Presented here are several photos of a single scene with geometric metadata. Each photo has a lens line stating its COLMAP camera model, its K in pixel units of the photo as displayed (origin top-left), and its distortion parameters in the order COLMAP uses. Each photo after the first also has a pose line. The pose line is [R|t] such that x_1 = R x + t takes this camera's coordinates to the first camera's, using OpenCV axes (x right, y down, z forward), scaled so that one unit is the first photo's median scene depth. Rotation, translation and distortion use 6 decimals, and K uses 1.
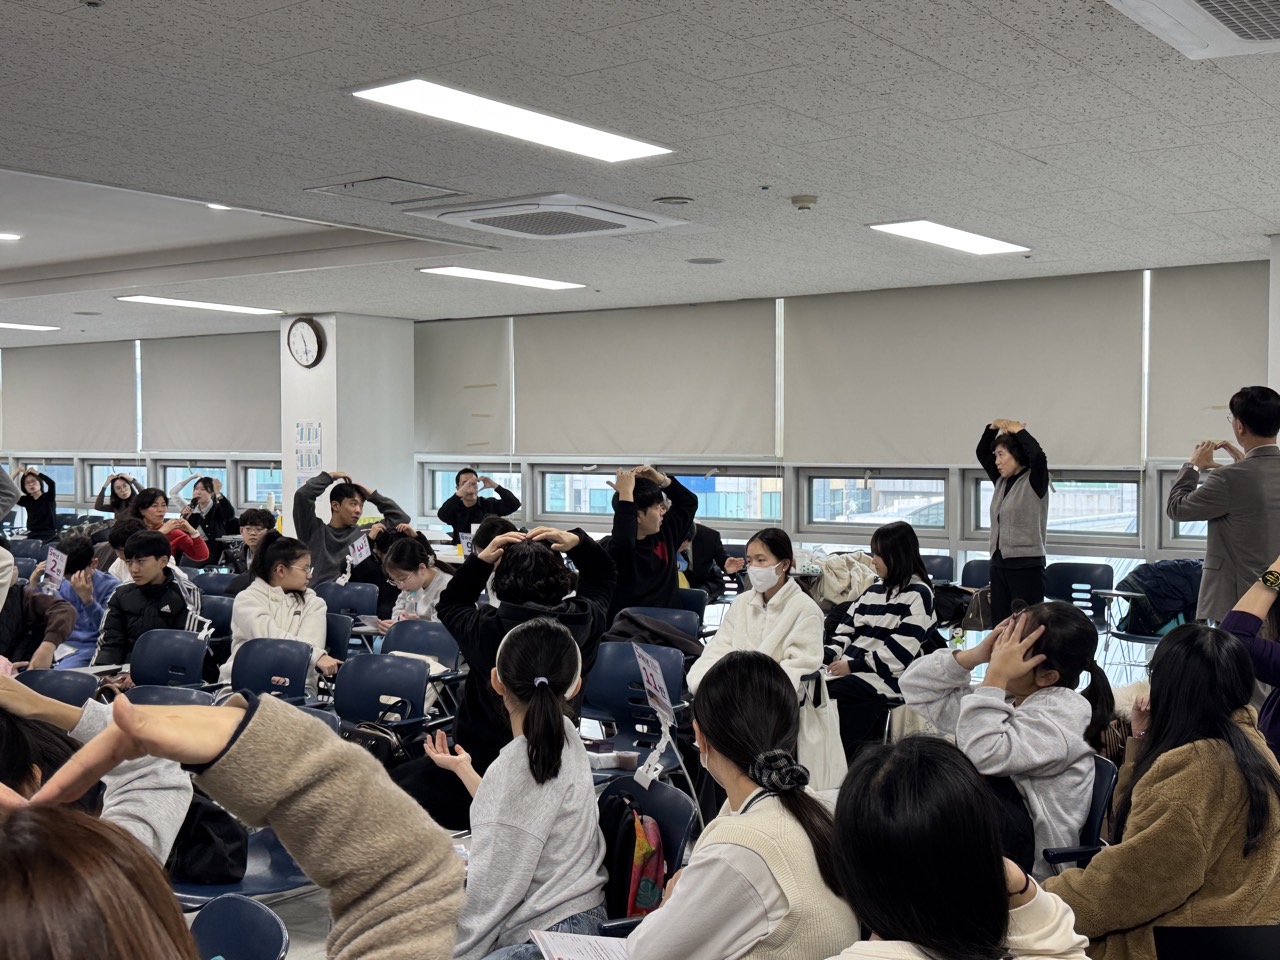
lens RADIAL K [[1493.9, 0, 645.7], [0, 1493.9, 488.5], [0, 0, 1]] dist [0.080271, 0.000000]
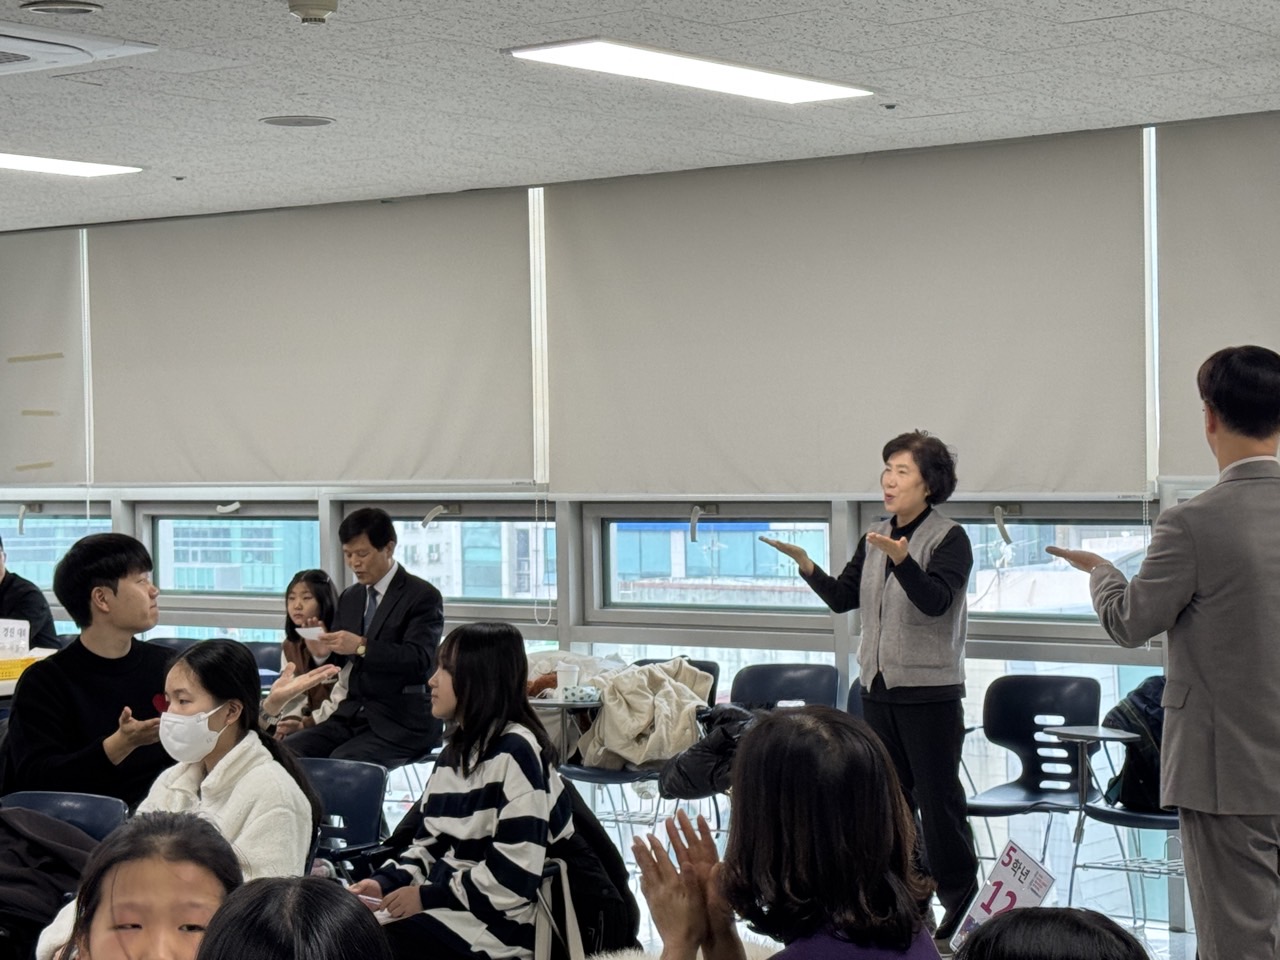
lens RADIAL K [[2705.3, 0, 643.8], [0, 2705.3, 472.3], [0, 0, 1]] dist [0.077531, 0.000000]
pose [[0.999781, -0.017801, 0.010974, 0.139048], [0.018021, 0.999630, -0.020356, -0.005700], [-0.010608, 0.020549, 0.999733, 0.039867]]
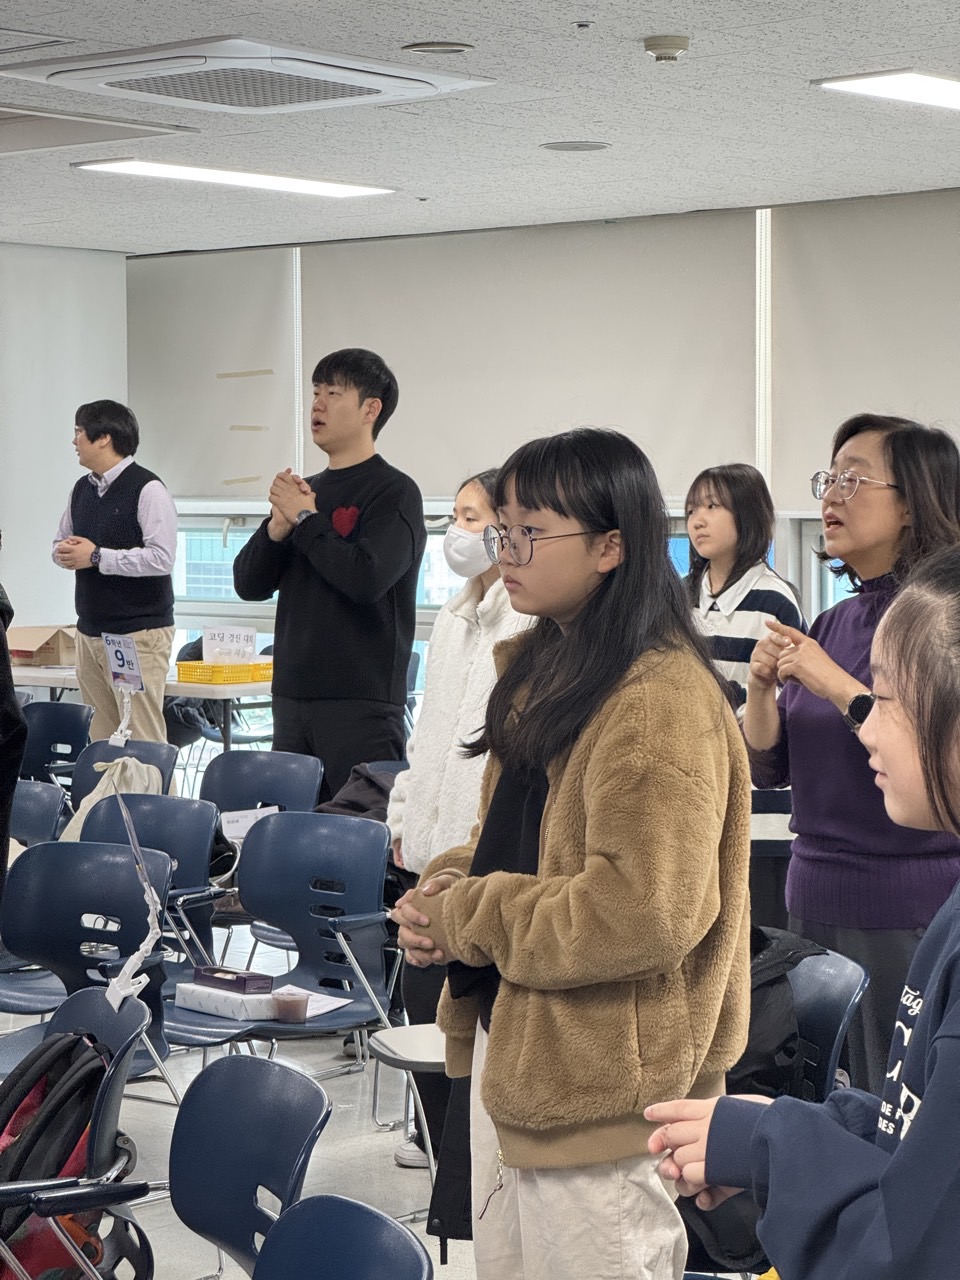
lens RADIAL K [[2863.0, 0, 480.8], [0, 2863.0, 676.0], [0, 0, 1]] dist [0.197073, 0.000000]
pose [[0.997219, 0.000474, -0.074528, 0.078593], [0.002378, 0.999268, 0.038172, 0.003076], [0.074491, -0.038243, 0.996488, -0.068874]]
